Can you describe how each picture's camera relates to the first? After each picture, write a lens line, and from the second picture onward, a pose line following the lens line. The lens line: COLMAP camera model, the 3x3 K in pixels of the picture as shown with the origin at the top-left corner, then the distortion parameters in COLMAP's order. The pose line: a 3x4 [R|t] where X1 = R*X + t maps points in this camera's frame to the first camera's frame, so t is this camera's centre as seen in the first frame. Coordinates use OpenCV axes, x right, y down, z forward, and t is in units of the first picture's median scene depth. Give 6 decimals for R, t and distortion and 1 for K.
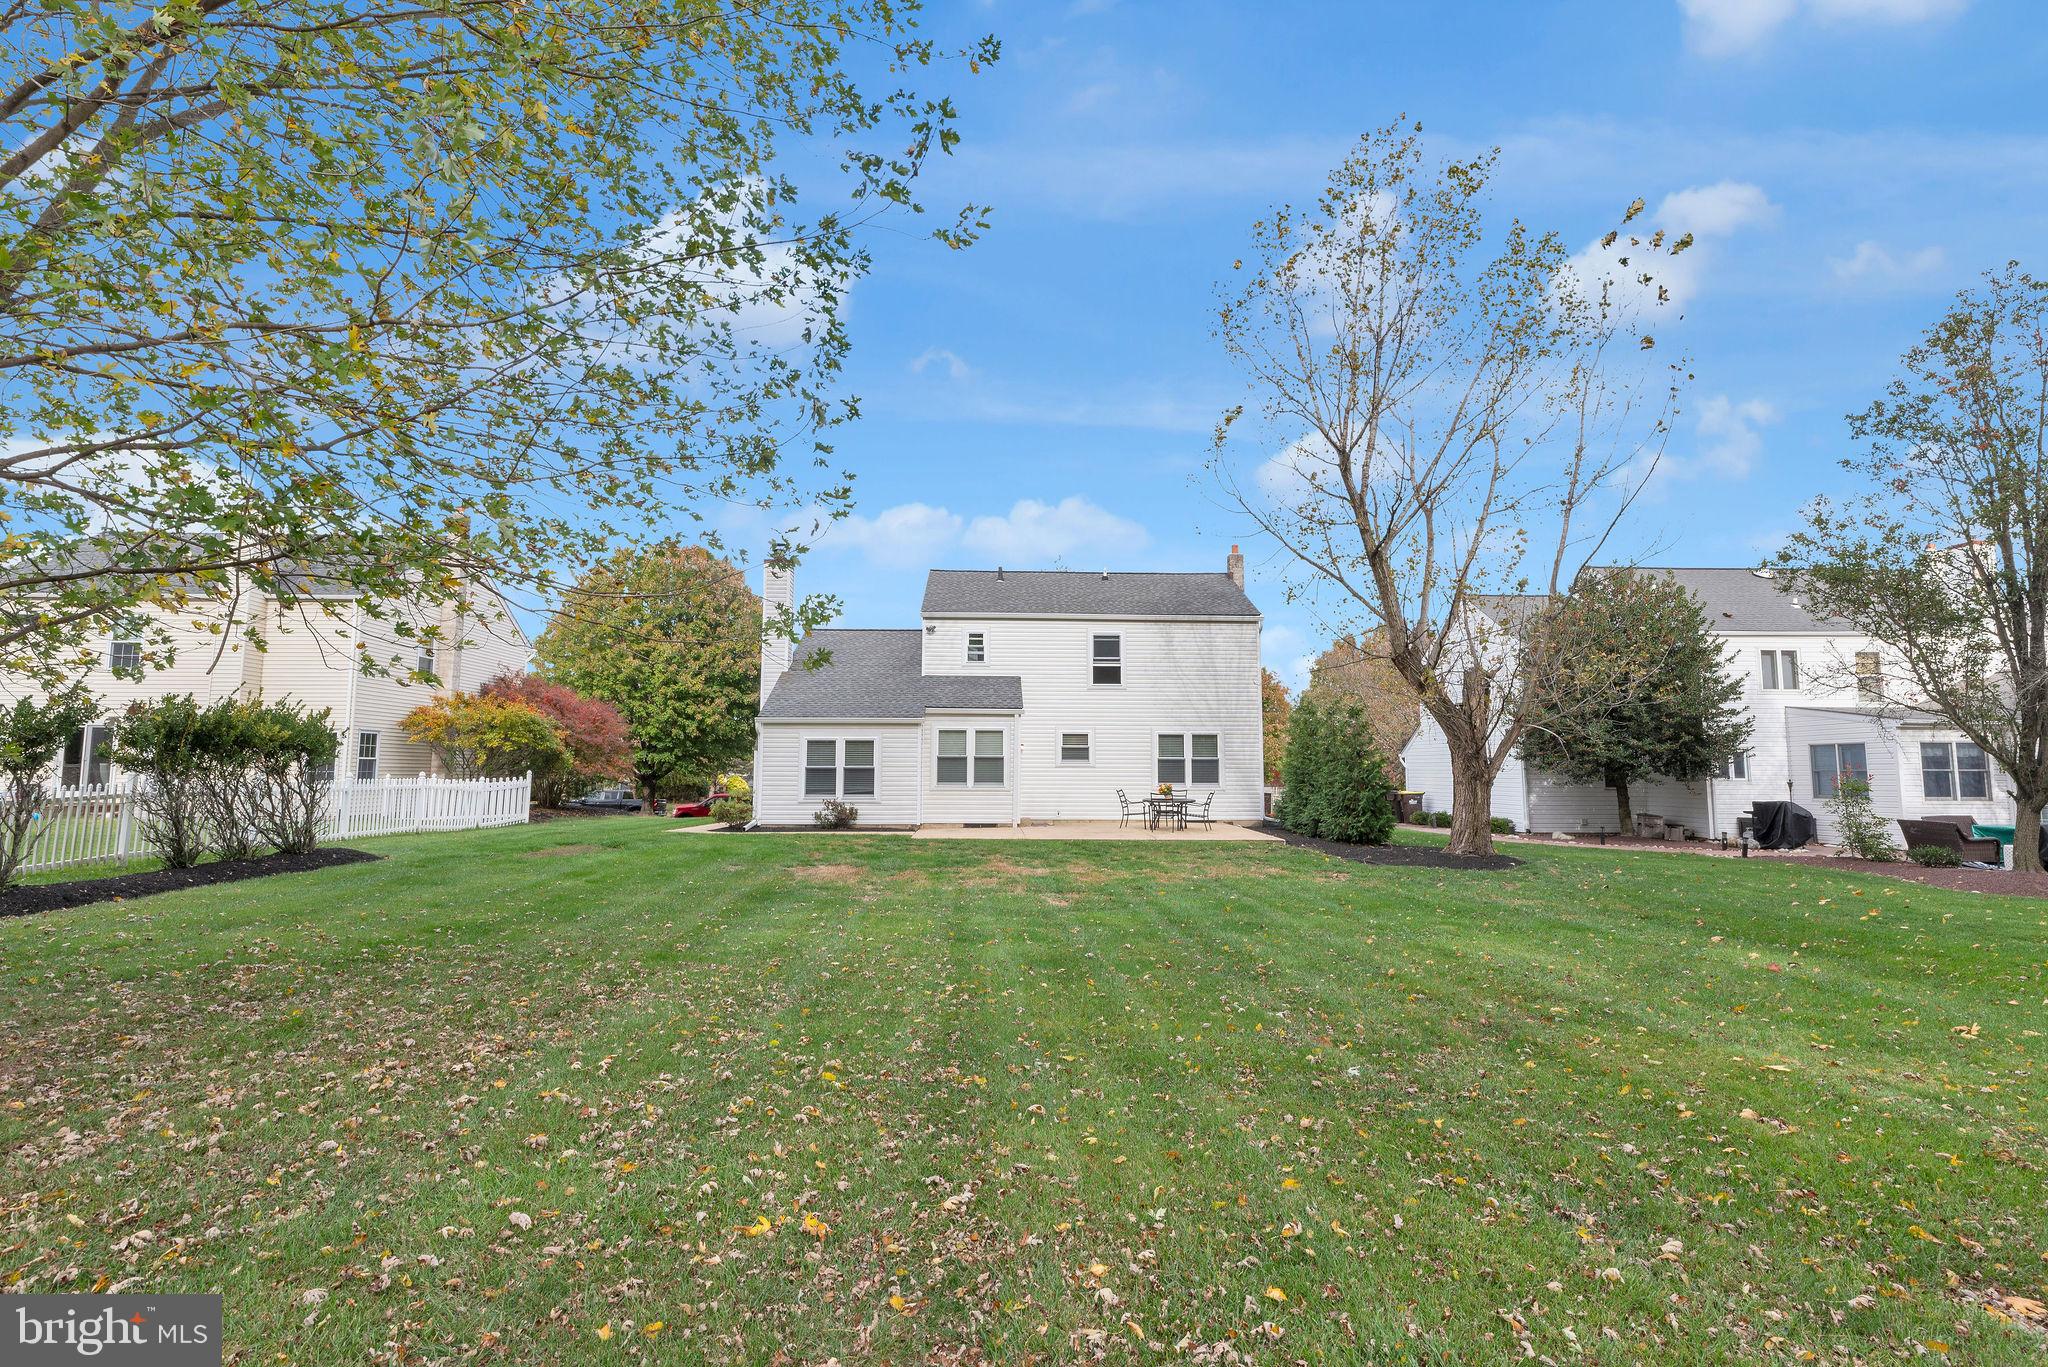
lens RADIAL K [[994.9, 0, 1029.3], [0, 994.9, 678.7], [0, 0, 1]] dist [0.003689, 0.003219]
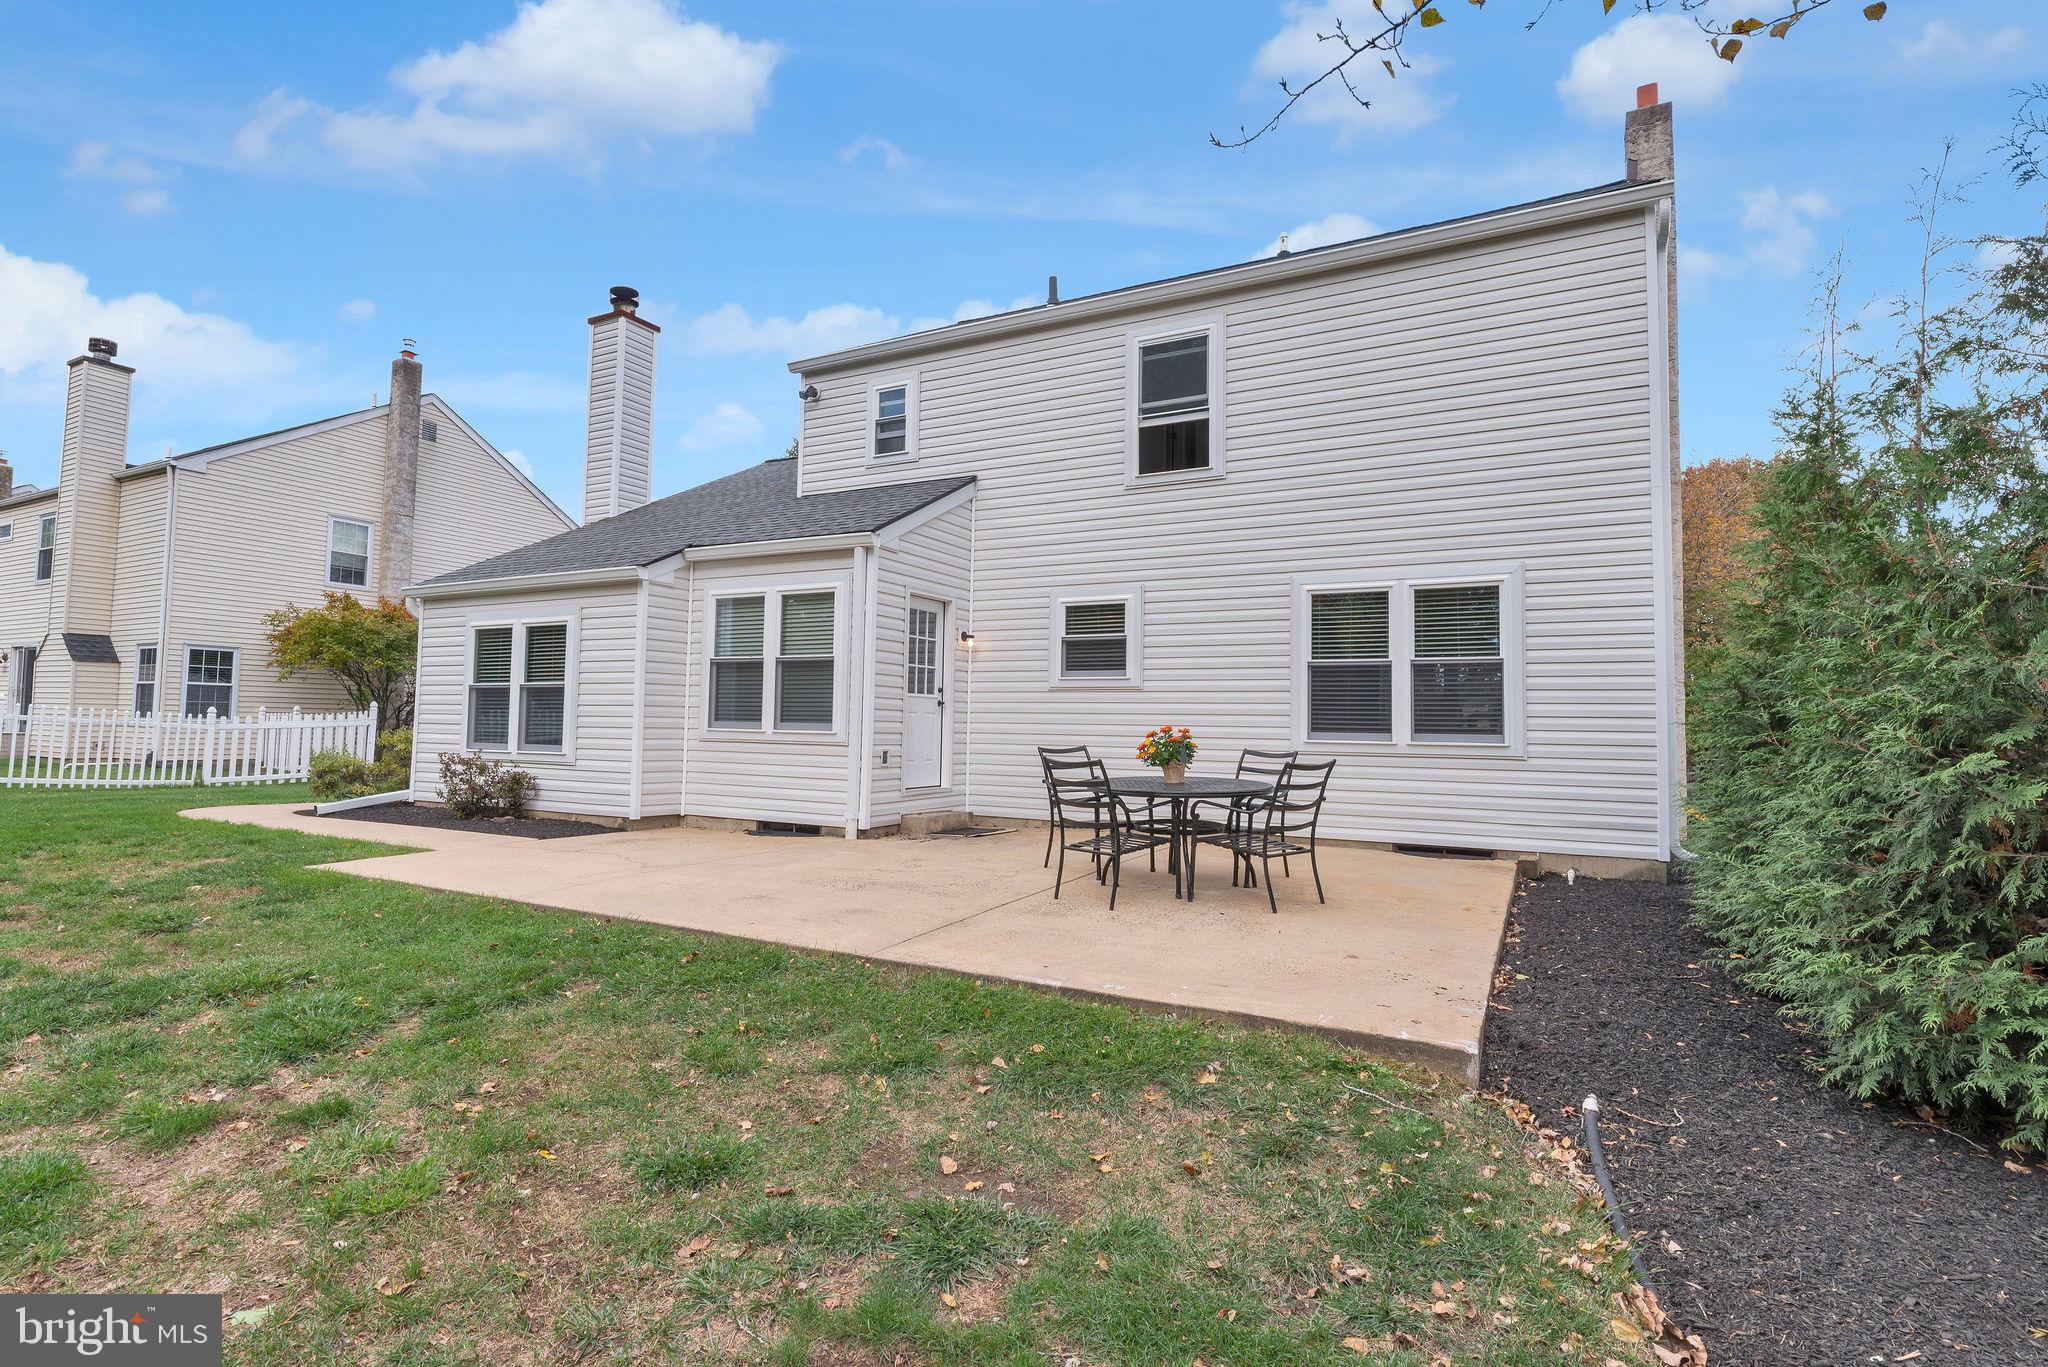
lens RADIAL K [[994.9, 0, 1015.1], [0, 994.9, 686.6], [0, 0, 1]] dist [0.003689, 0.003219]
pose [[0.861582, -0.009211, -0.507535, 0.218764], [0.033144, 0.998723, 0.038140, 0.071277], [0.506536, -0.049682, 0.860786, 0.644162]]
